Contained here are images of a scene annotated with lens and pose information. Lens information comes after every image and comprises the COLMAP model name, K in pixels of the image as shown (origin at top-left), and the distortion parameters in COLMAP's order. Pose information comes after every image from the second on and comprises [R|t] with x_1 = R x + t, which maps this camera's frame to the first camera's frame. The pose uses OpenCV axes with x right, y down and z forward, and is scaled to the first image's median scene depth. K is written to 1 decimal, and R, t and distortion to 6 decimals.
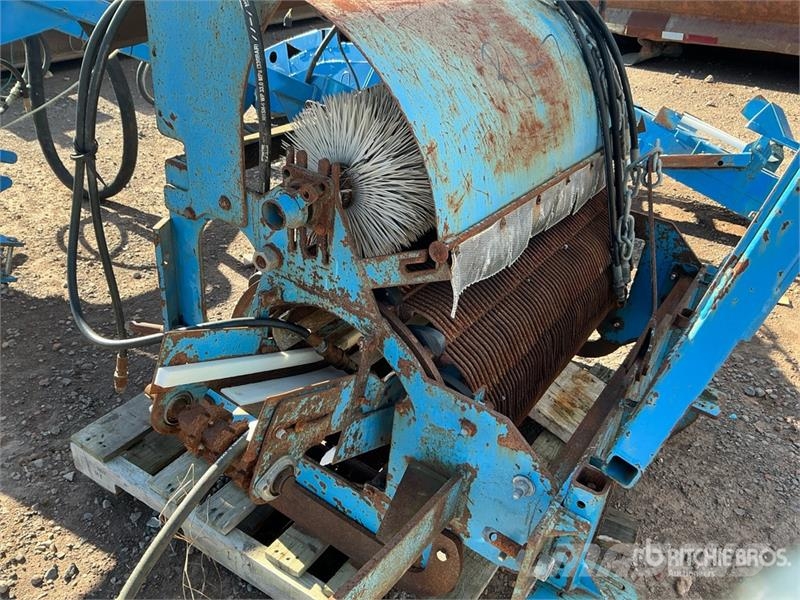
lens RADIAL K [[651.6, 0, 398.4], [0, 651.6, 304.1], [0, 0, 1]] dist [0.040740, -0.087623]
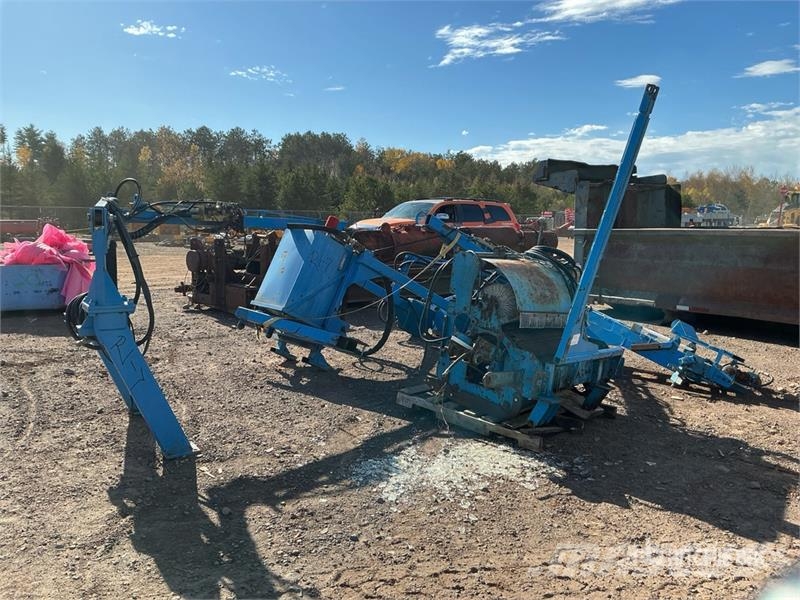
lens RADIAL K [[651.6, 0, 398.4], [0, 651.6, 304.1], [0, 0, 1]] dist [0.040740, -0.087623]
pose [[0.982306, 0.047838, -0.181072, 0.060381], [-0.117949, 0.909021, -0.399711, 1.512367], [0.145477, 0.413996, 0.898579, -2.753316]]
